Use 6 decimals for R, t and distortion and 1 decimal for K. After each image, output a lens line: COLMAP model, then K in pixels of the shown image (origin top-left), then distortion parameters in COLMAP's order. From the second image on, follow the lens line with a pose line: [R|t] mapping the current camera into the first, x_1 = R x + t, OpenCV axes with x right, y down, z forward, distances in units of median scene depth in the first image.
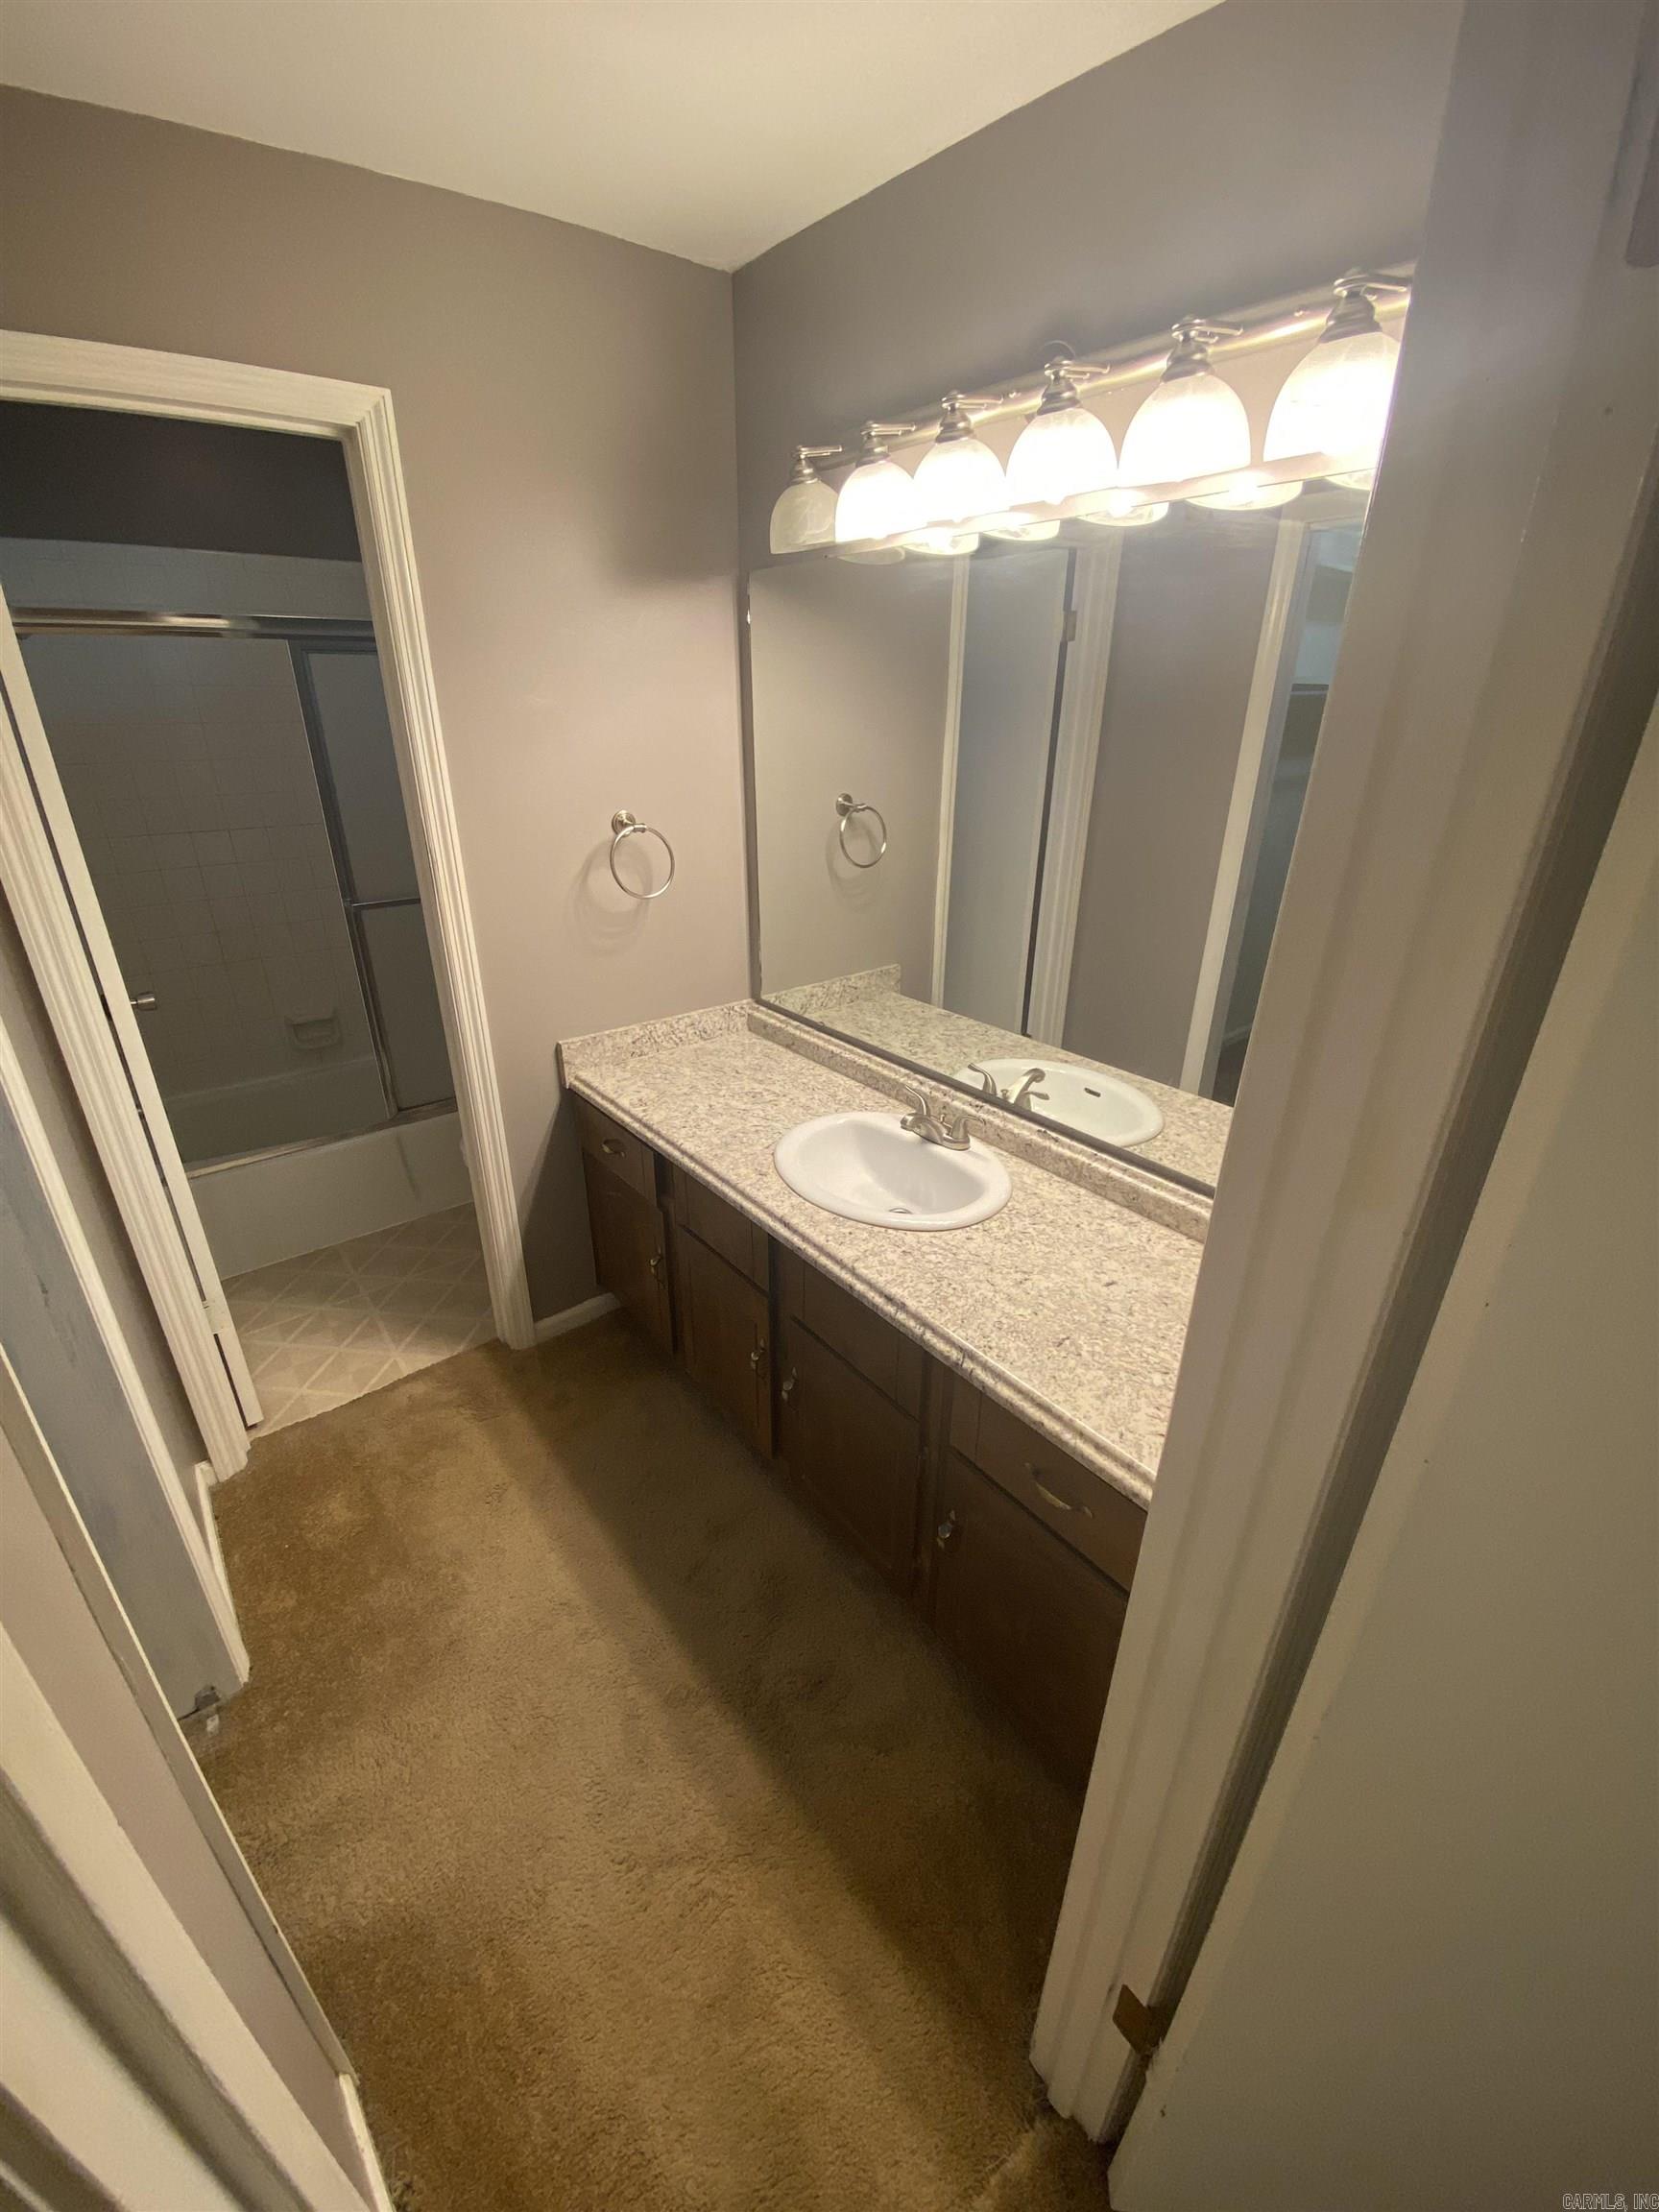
lens RADIAL K [[902.5, 0, 830.4], [0, 902.5, 1103.5], [0, 0, 1]] dist [-0.003422, -0.000672]
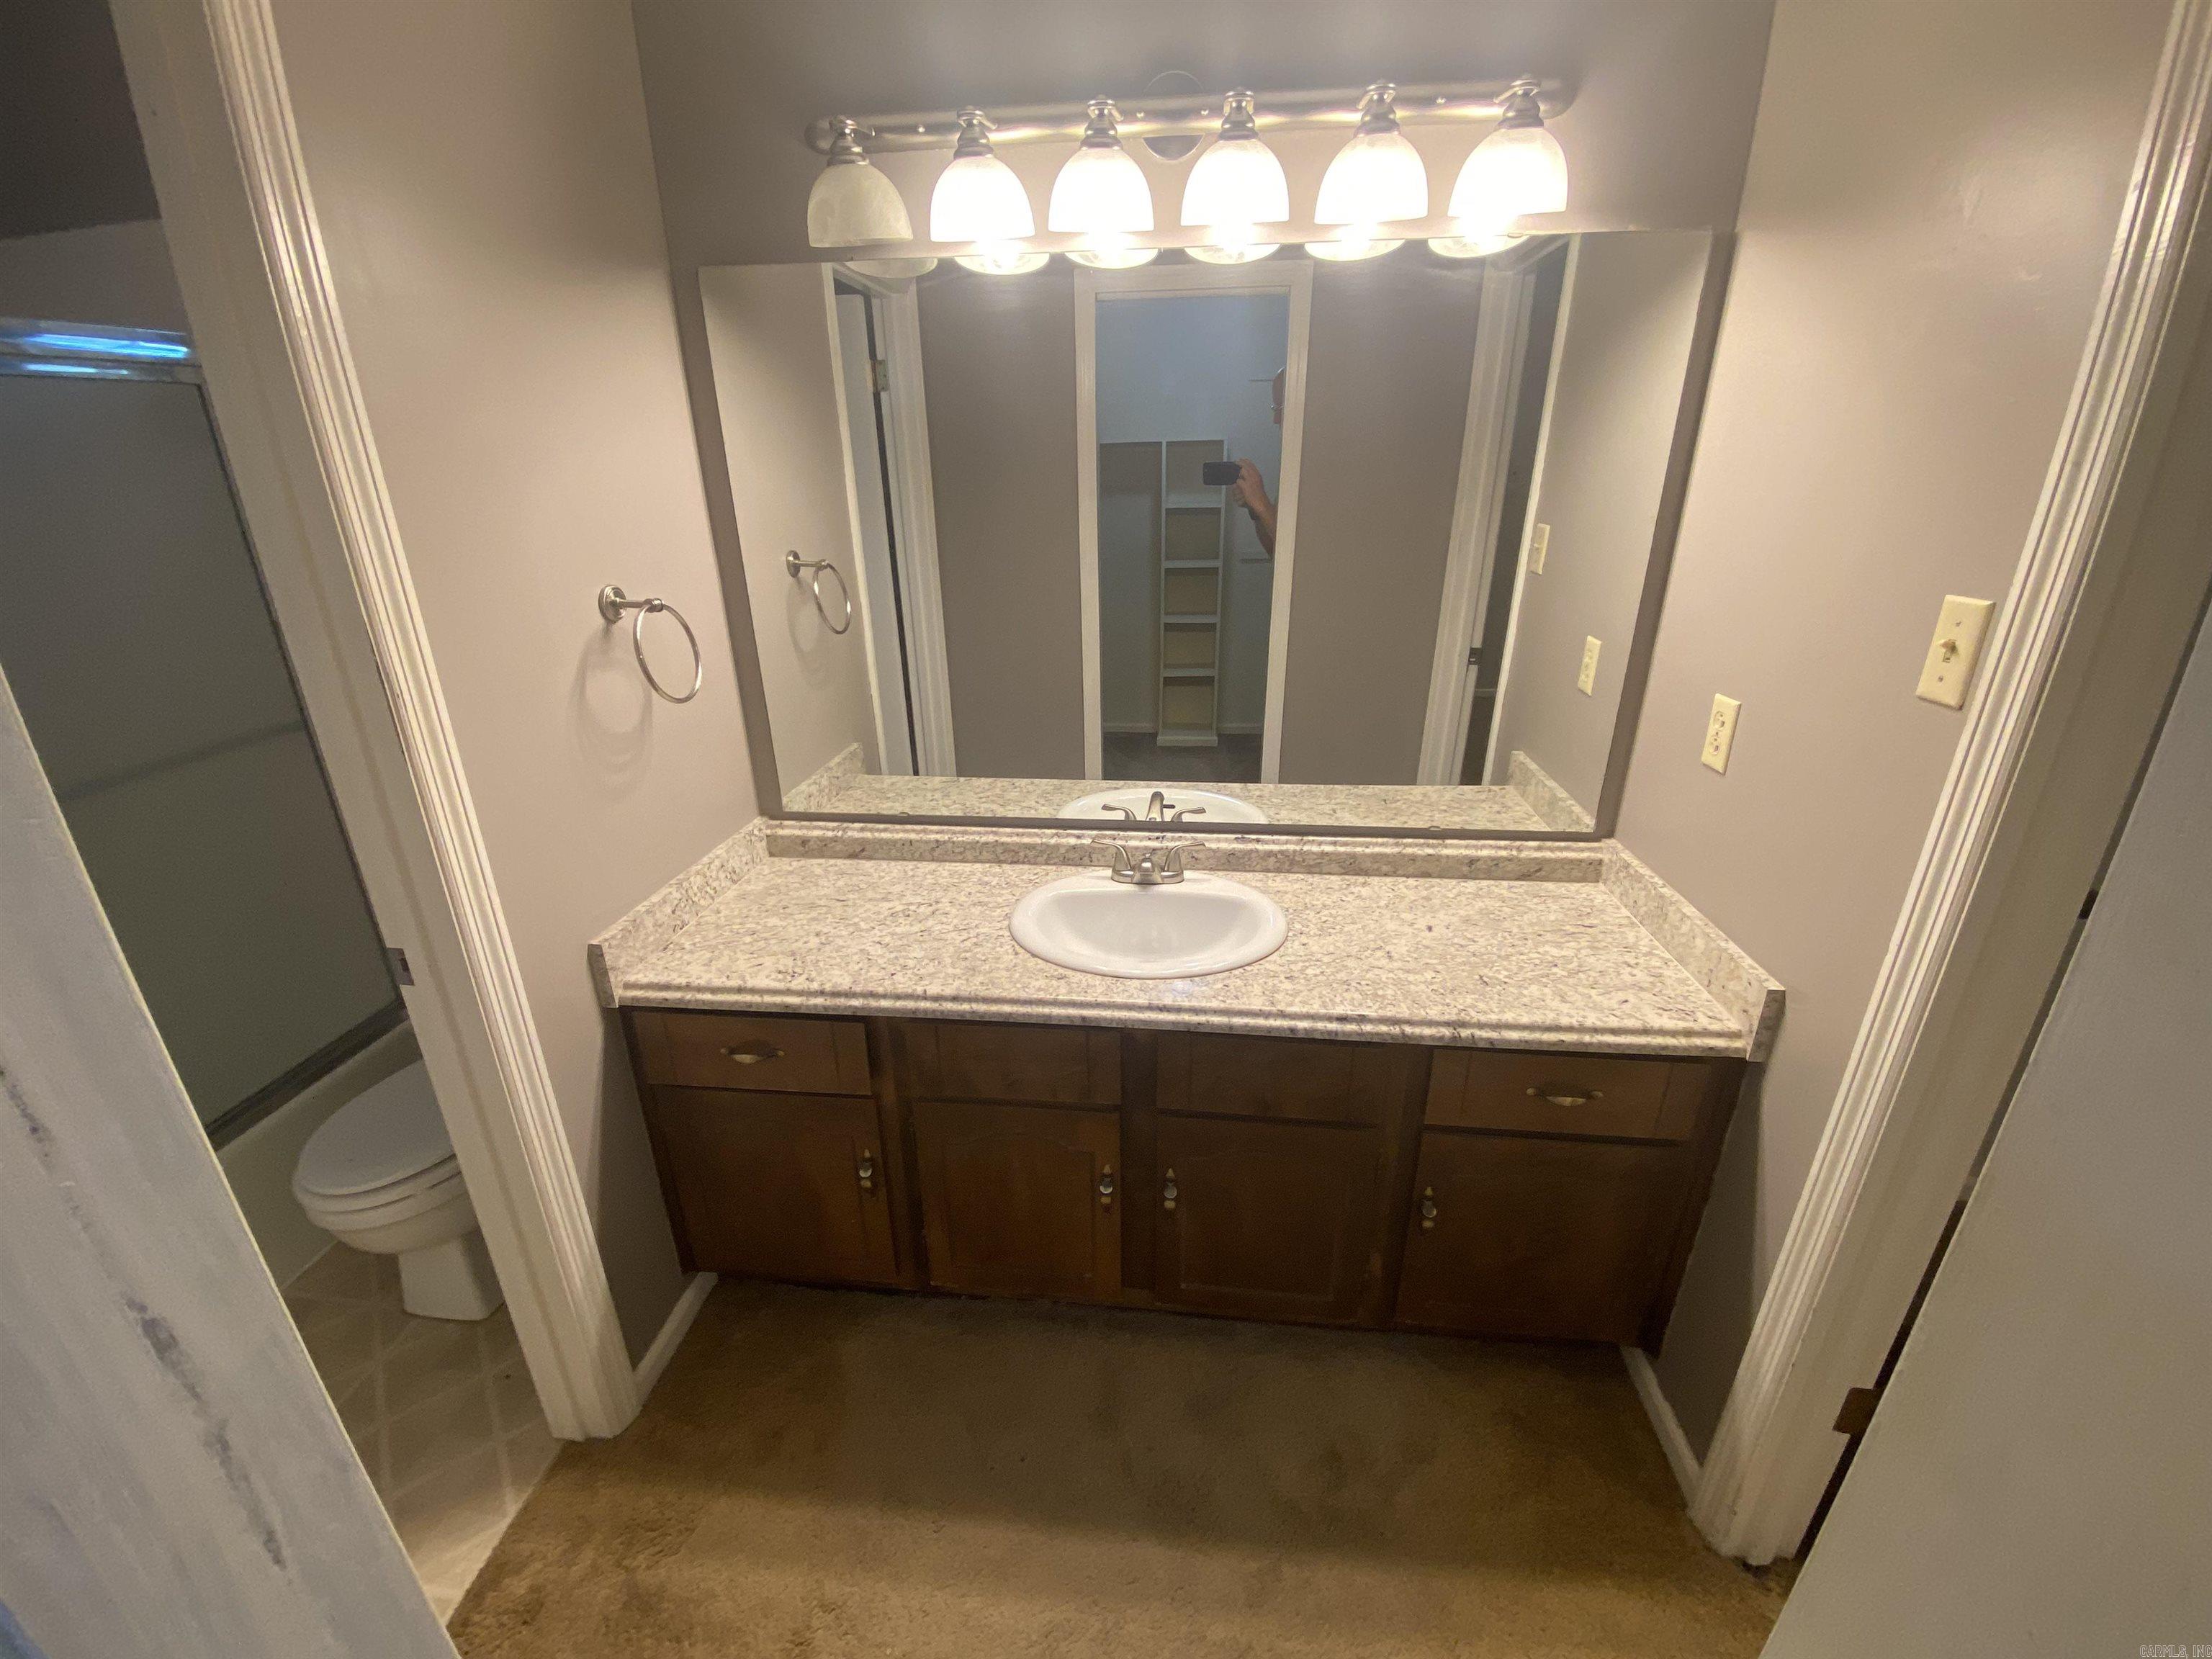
lens RADIAL K [[902.5, 0, 1106.0], [0, 902.5, 828.7], [0, 0, 1]] dist [-0.003422, -0.000672]
pose [[0.708373, -0.273953, 0.650506, -0.554725], [0.306078, 0.949671, 0.066638, -0.096435], [-0.636023, 0.151901, 0.756572, 0.320765]]
